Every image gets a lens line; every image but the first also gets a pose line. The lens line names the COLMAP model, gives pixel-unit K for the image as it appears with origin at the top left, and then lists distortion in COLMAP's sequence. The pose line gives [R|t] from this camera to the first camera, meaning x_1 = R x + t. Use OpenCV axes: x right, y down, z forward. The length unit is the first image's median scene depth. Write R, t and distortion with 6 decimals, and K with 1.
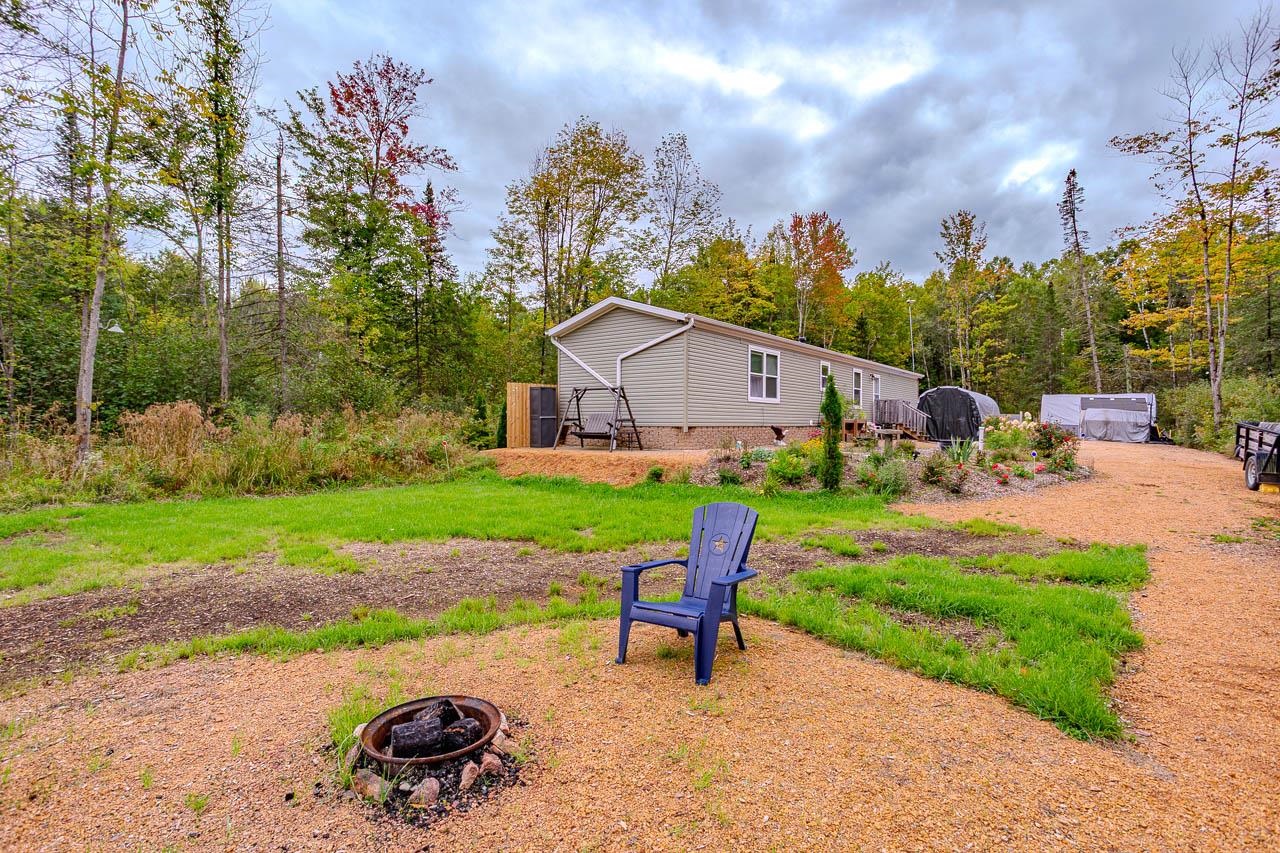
lens RADIAL K [[624.7, 0, 638.5], [0, 624.7, 421.9], [0, 0, 1]] dist [-0.053071, 0.035117]
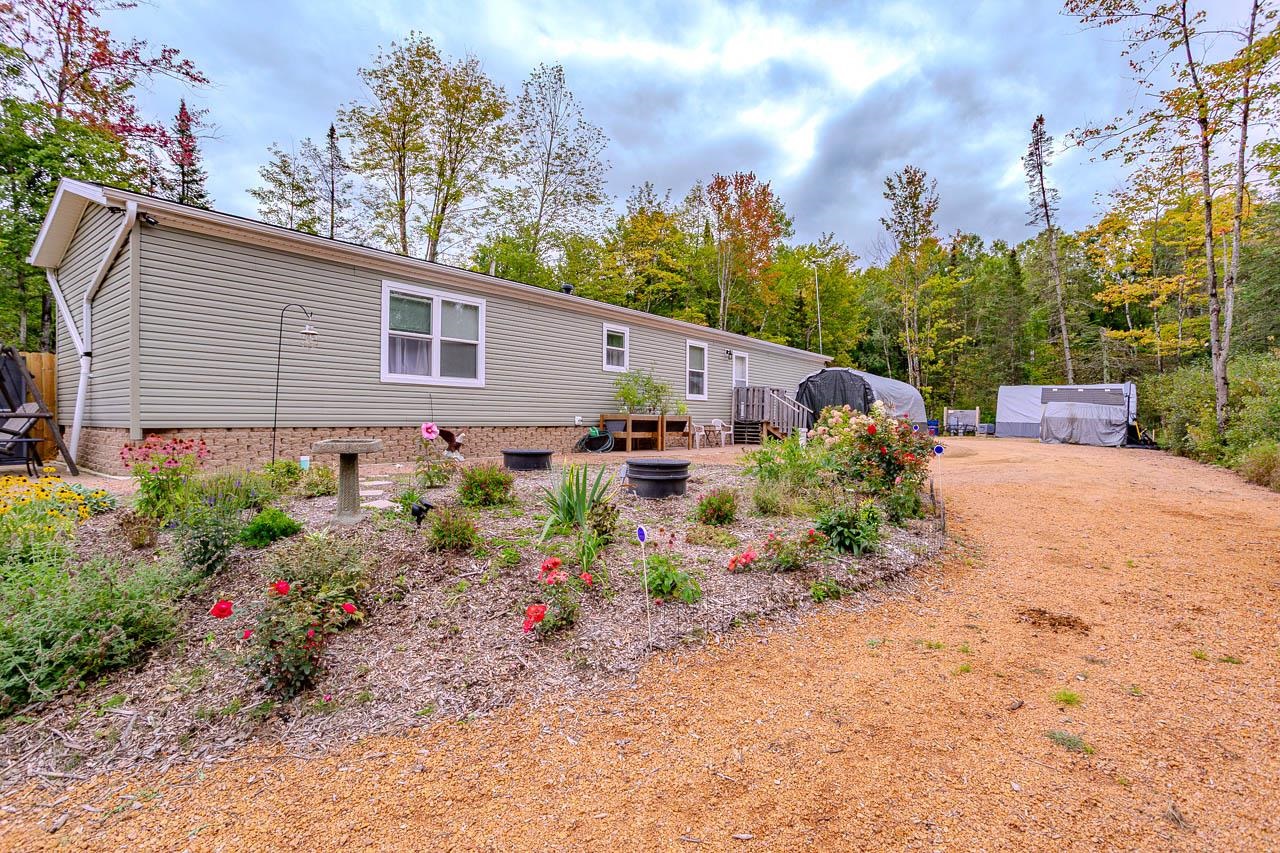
lens RADIAL K [[622.5, 0, 639.1], [0, 622.5, 421.8], [0, 0, 1]] dist [-0.053926, 0.033336]
pose [[0.999947, 0.000133, 0.010250, 0.213482], [-0.000178, 0.999990, 0.004391, -0.000065], [-0.010249, -0.004392, 0.999938, 0.240386]]
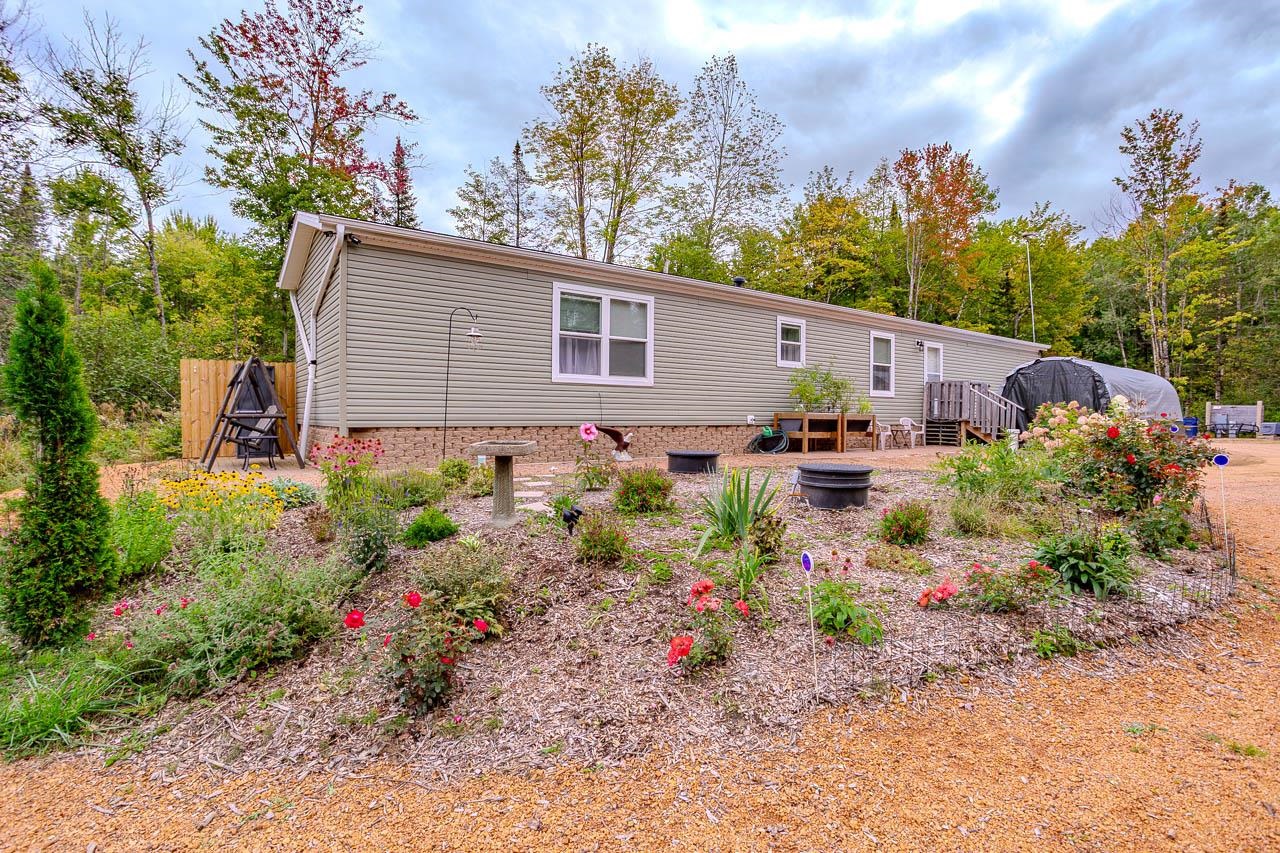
lens RADIAL K [[624.7, 0, 638.5], [0, 624.7, 421.9], [0, 0, 1]] dist [-0.053071, 0.035117]
pose [[0.962963, 0.001015, -0.269632, 0.215561], [0.001268, 0.999965, 0.008293, -0.000868], [0.269631, -0.008328, 0.962928, 0.254777]]
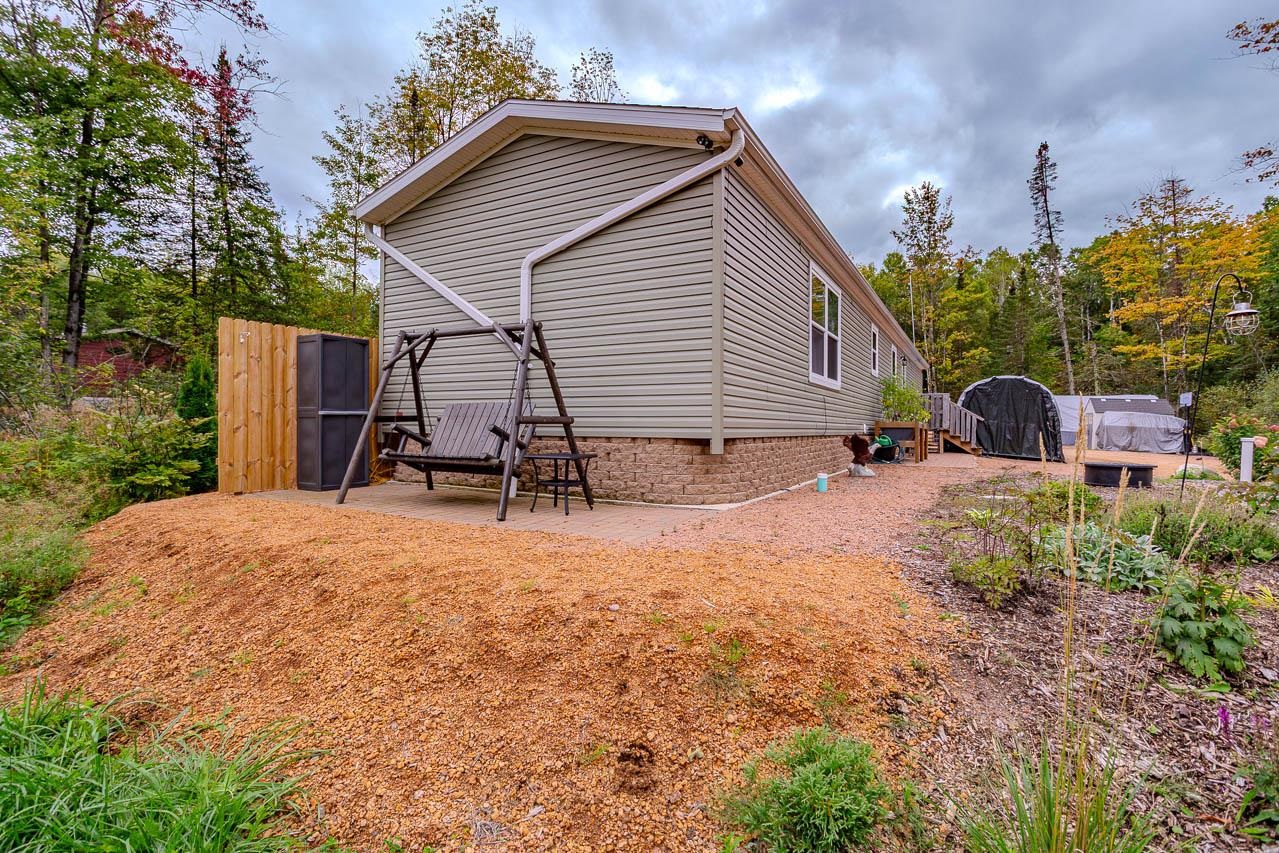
lens RADIAL K [[624.2, 0, 638.0], [0, 624.2, 421.9], [0, 0, 1]] dist [-0.053071, 0.035117]
pose [[0.987464, 0.005019, 0.157763, -0.011557], [-0.004046, 0.999971, -0.006487, 0.000018], [-0.157791, 0.005767, 0.987456, 0.302627]]
